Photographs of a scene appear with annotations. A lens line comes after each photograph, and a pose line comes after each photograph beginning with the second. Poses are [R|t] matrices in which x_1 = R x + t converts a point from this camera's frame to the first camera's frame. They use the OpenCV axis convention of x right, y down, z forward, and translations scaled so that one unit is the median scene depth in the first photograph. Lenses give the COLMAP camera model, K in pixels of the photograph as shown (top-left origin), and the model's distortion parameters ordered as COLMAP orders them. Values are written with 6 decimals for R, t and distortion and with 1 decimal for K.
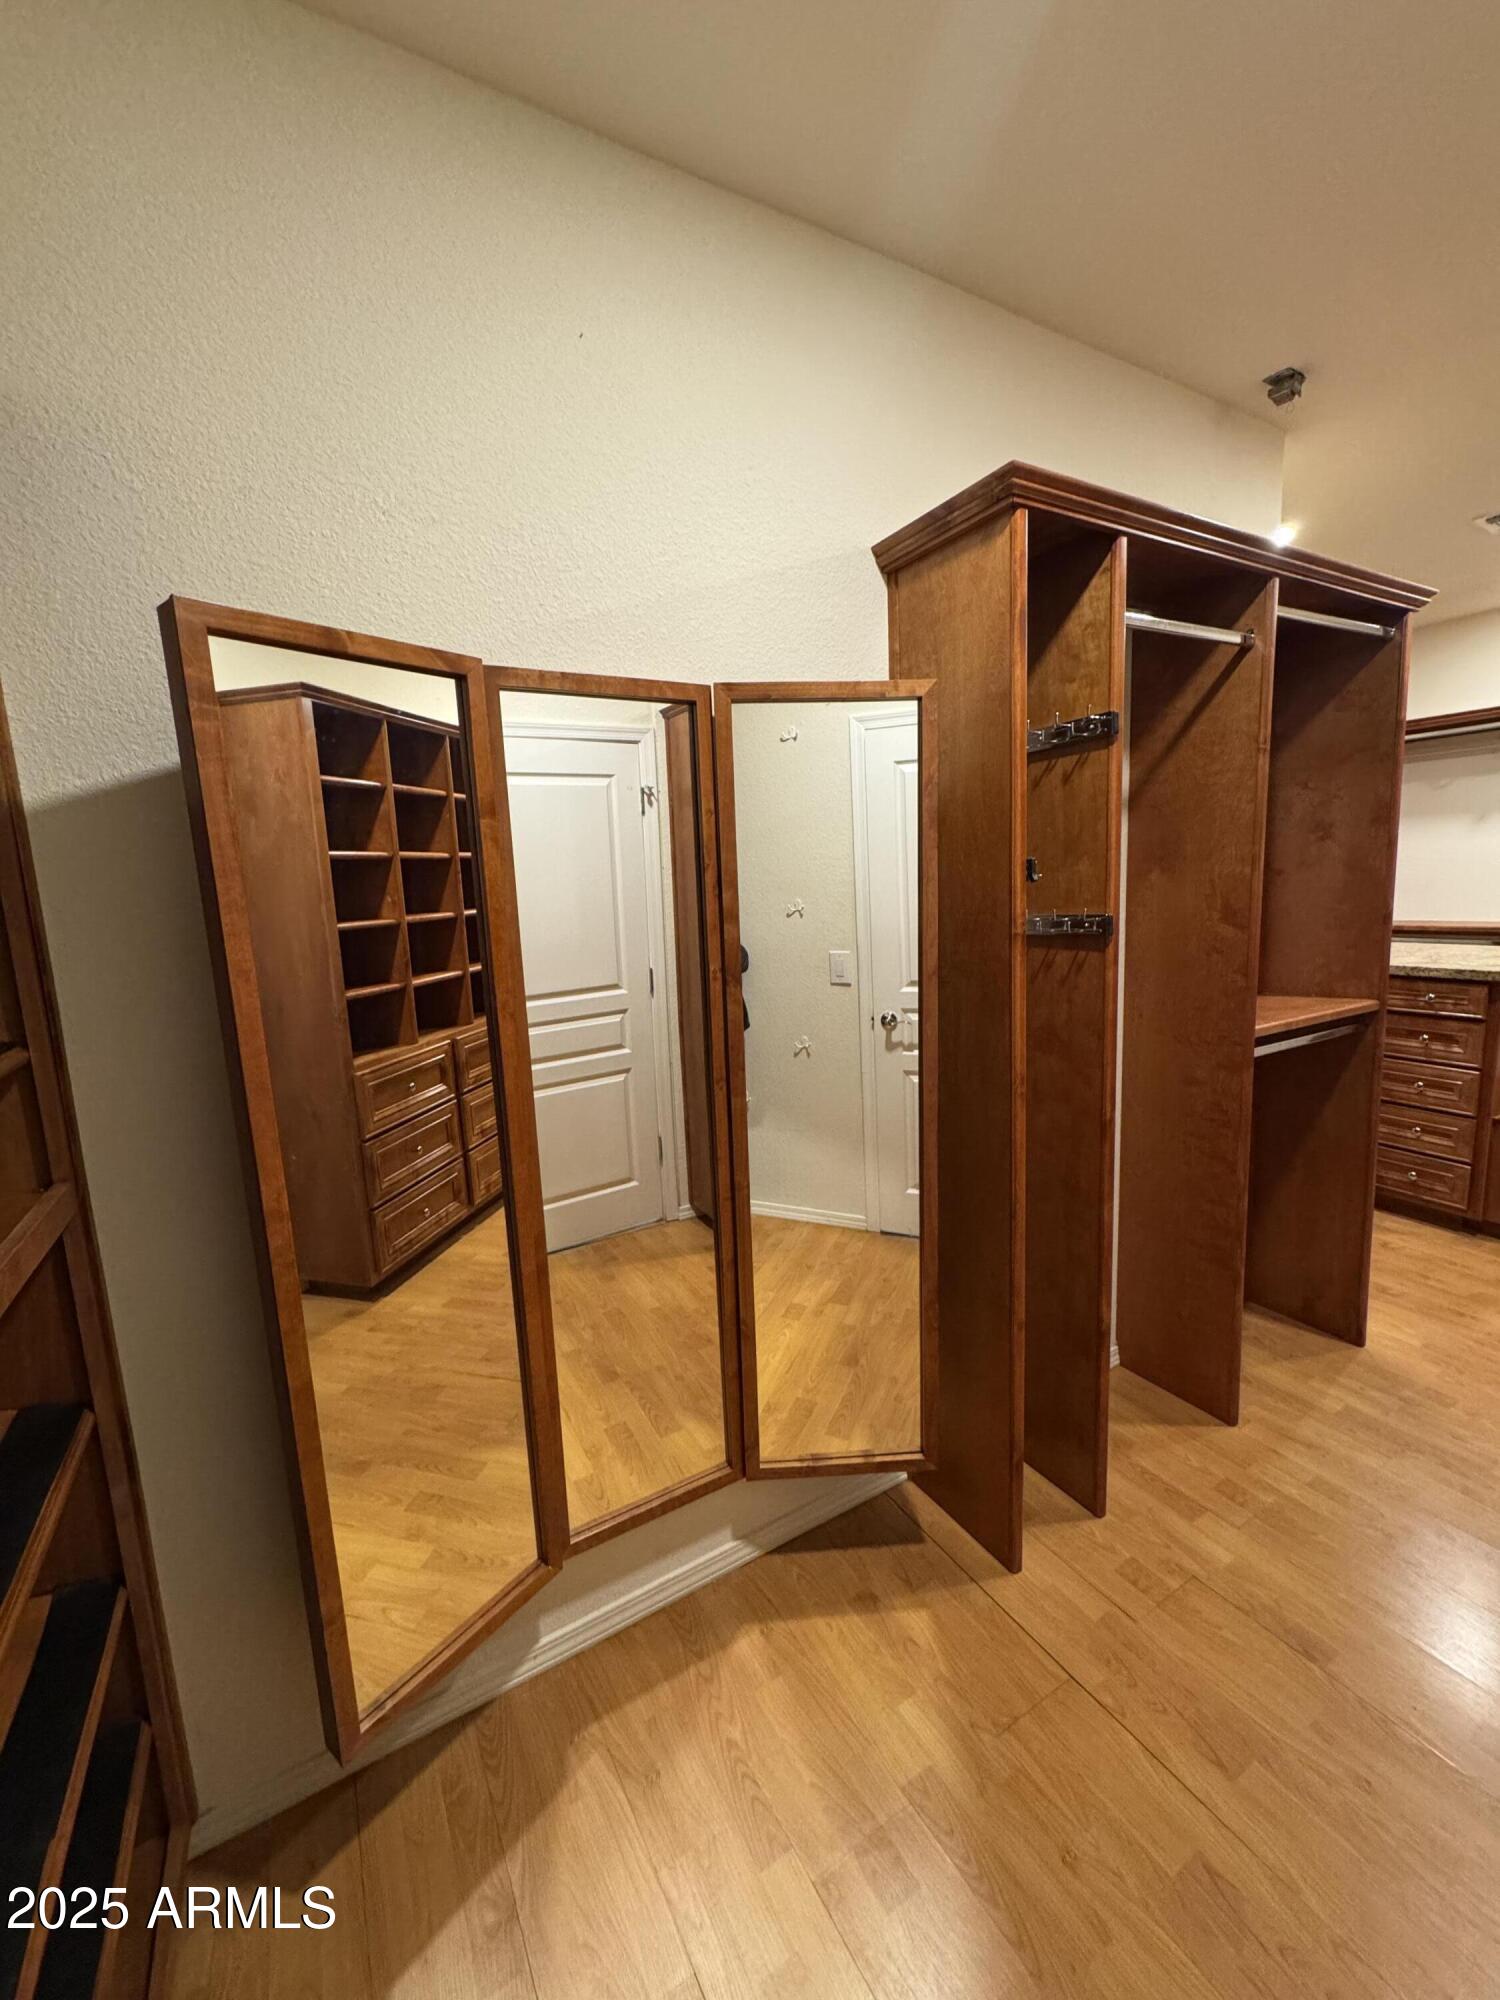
lens RADIAL K [[797.4, 0, 749.9], [0, 797.4, 998.0], [0, 0, 1]] dist [-0.001820, 0.000323]
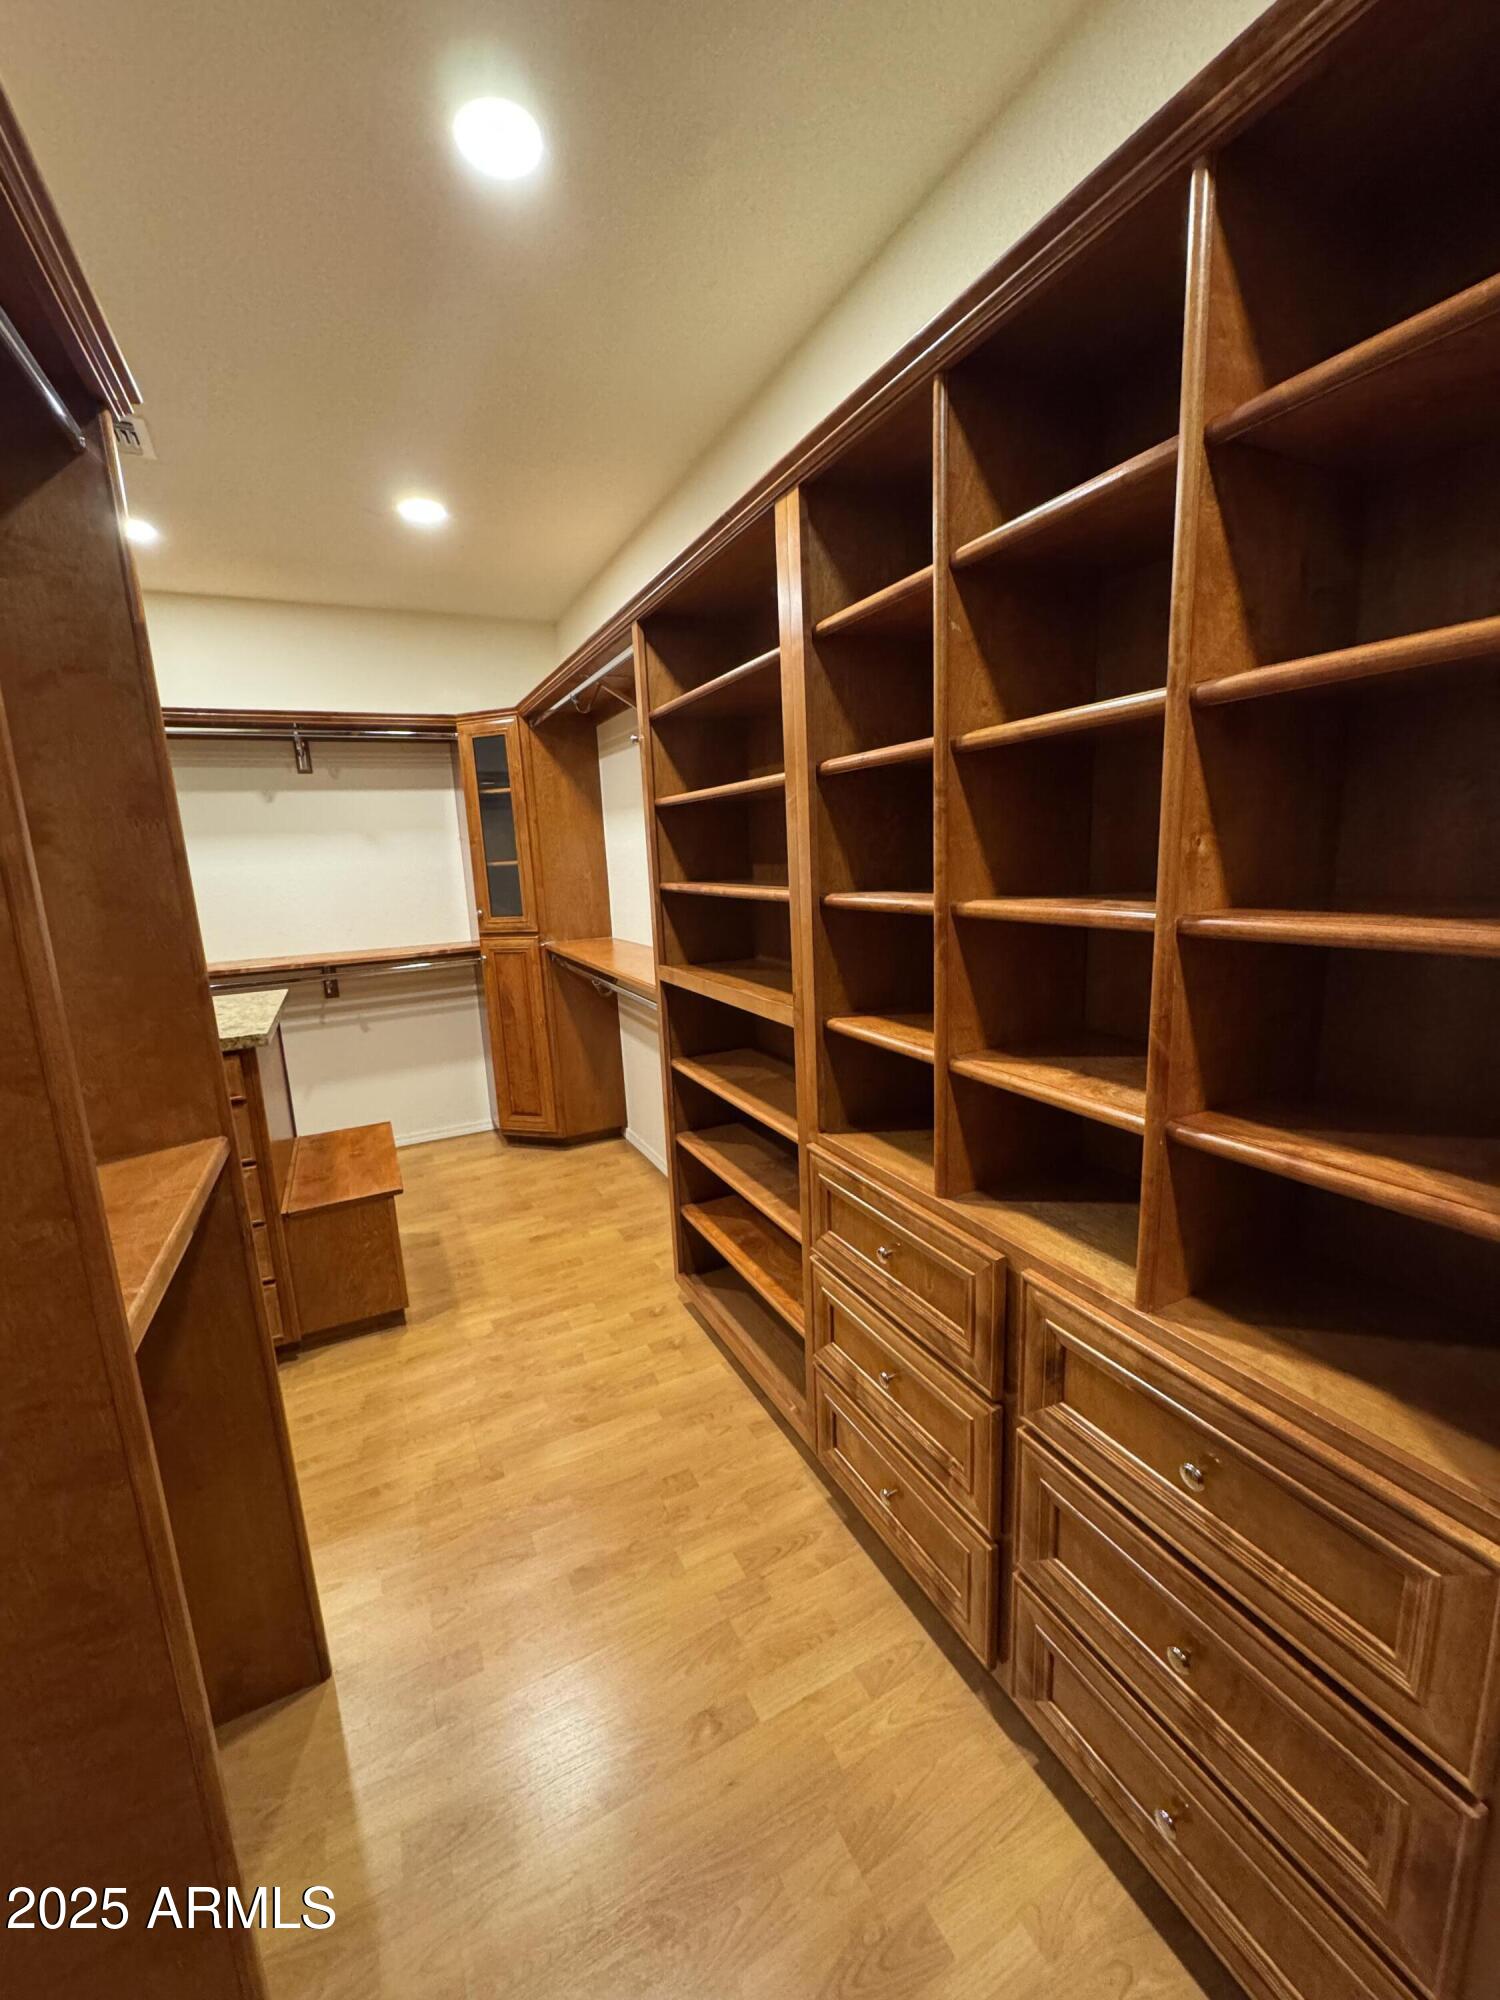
lens RADIAL K [[797.4, 0, 749.9], [0, 797.4, 998.0], [0, 0, 1]] dist [-0.001820, 0.000323]
pose [[0.062355, -0.136950, 0.988613, 0.335234], [0.190221, 0.974015, 0.122930, -0.110443], [-0.979759, 0.180390, 0.086785, 0.707519]]
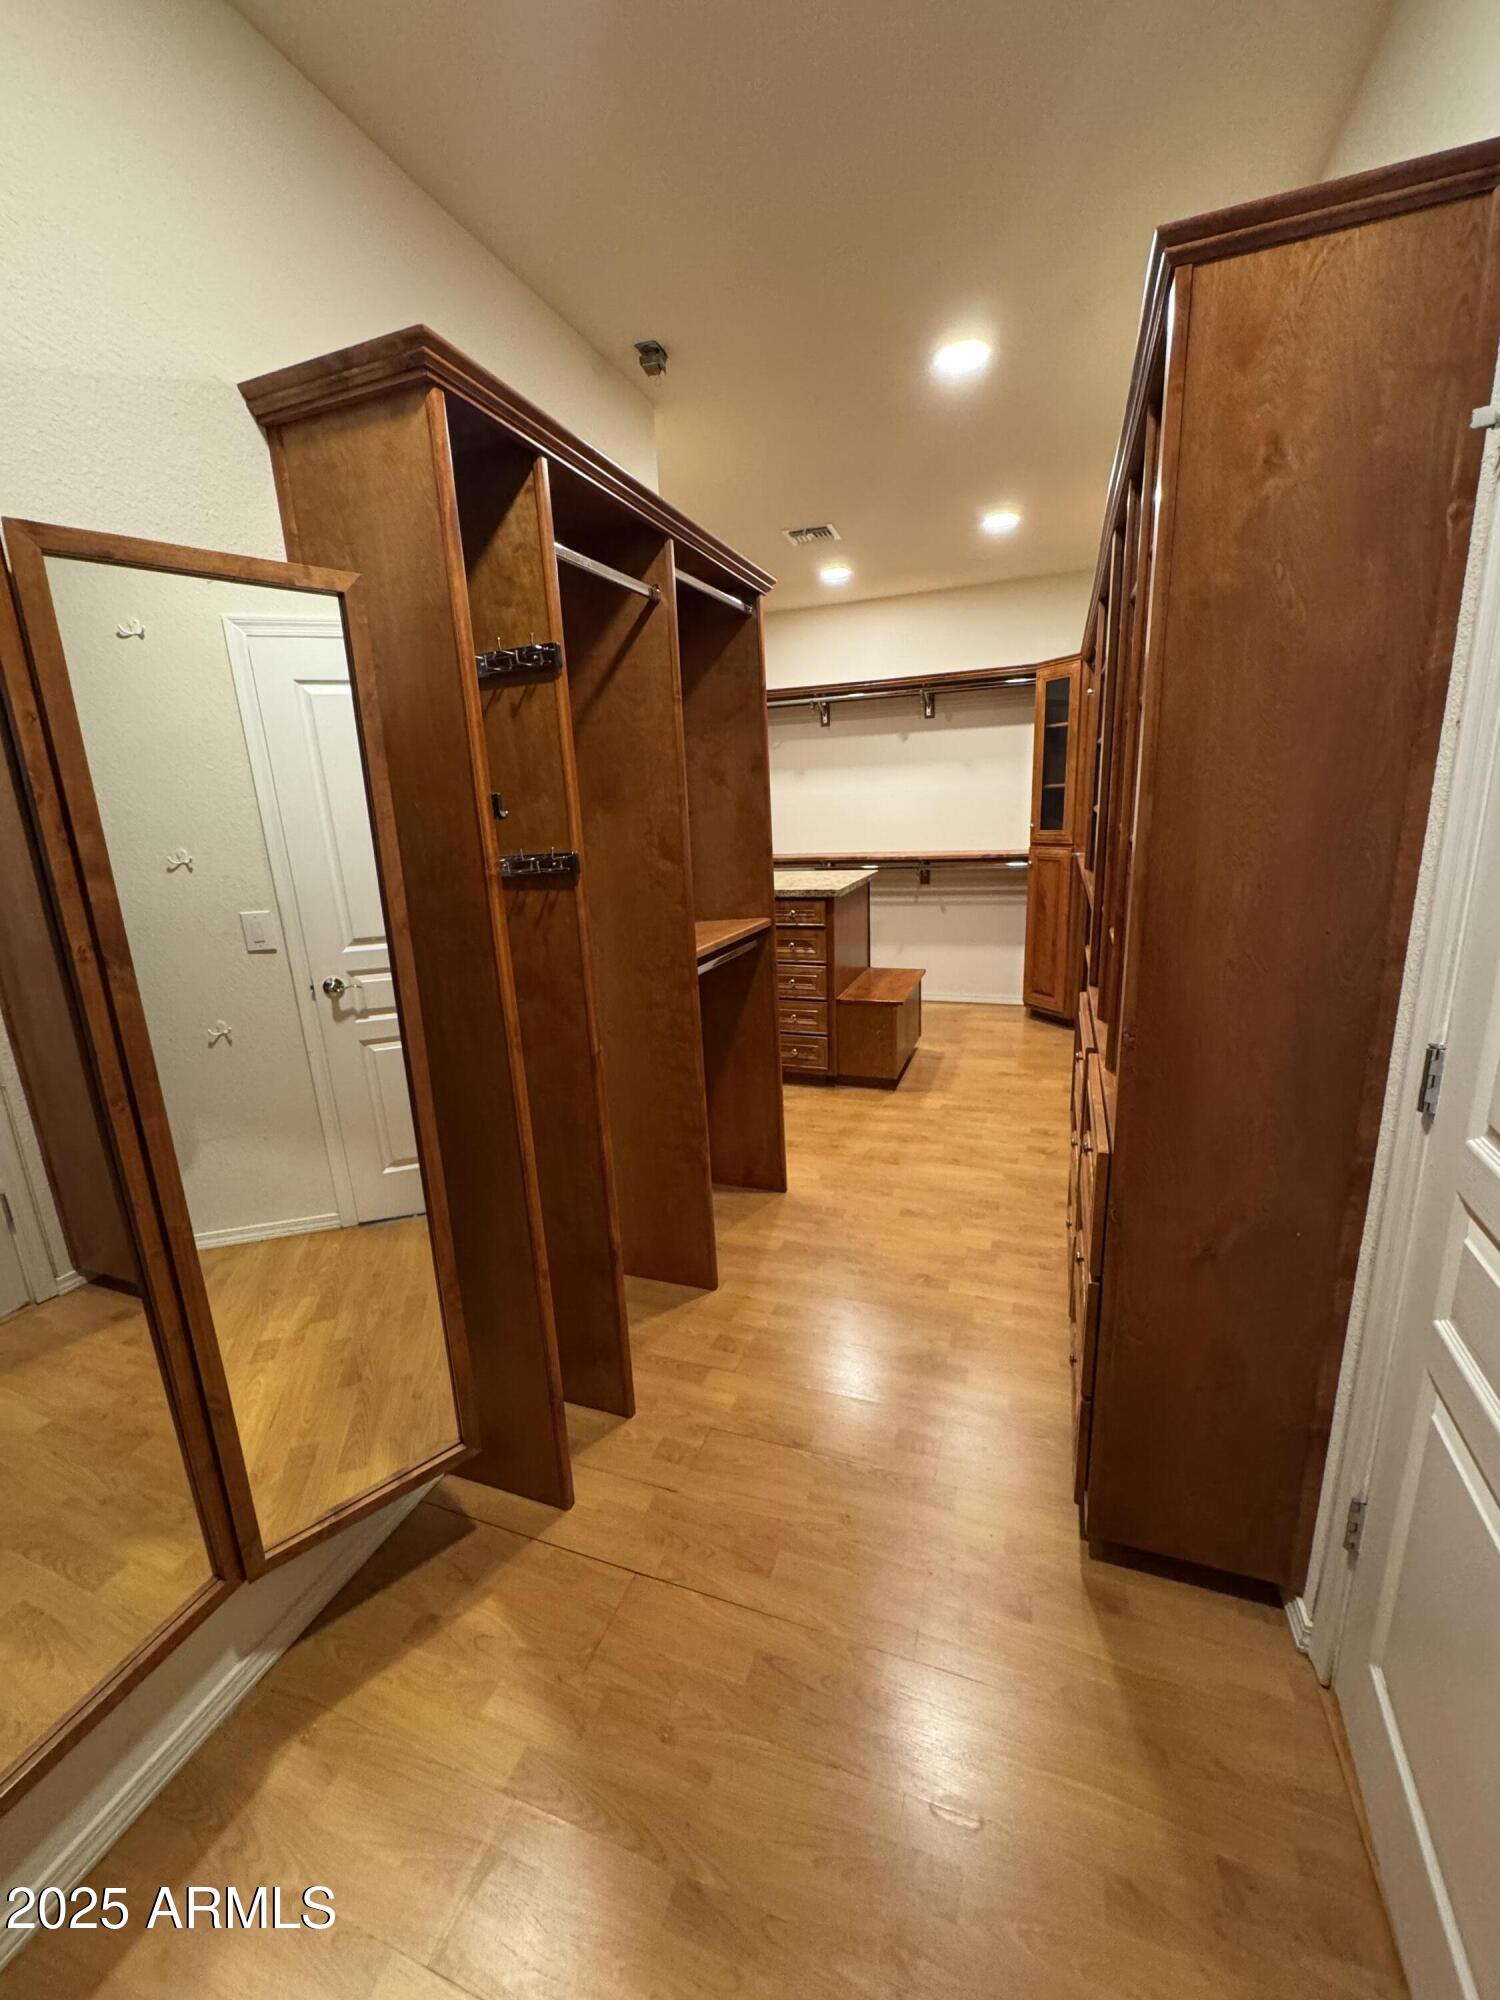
lens RADIAL K [[797.4, 0, 749.9], [0, 797.4, 998.0], [0, 0, 1]] dist [-0.001820, 0.000323]
pose [[0.772199, -0.141997, 0.619311, -0.024136], [0.101813, 0.989766, 0.099989, -0.000941], [-0.627171, -0.014157, 0.778753, 0.067106]]
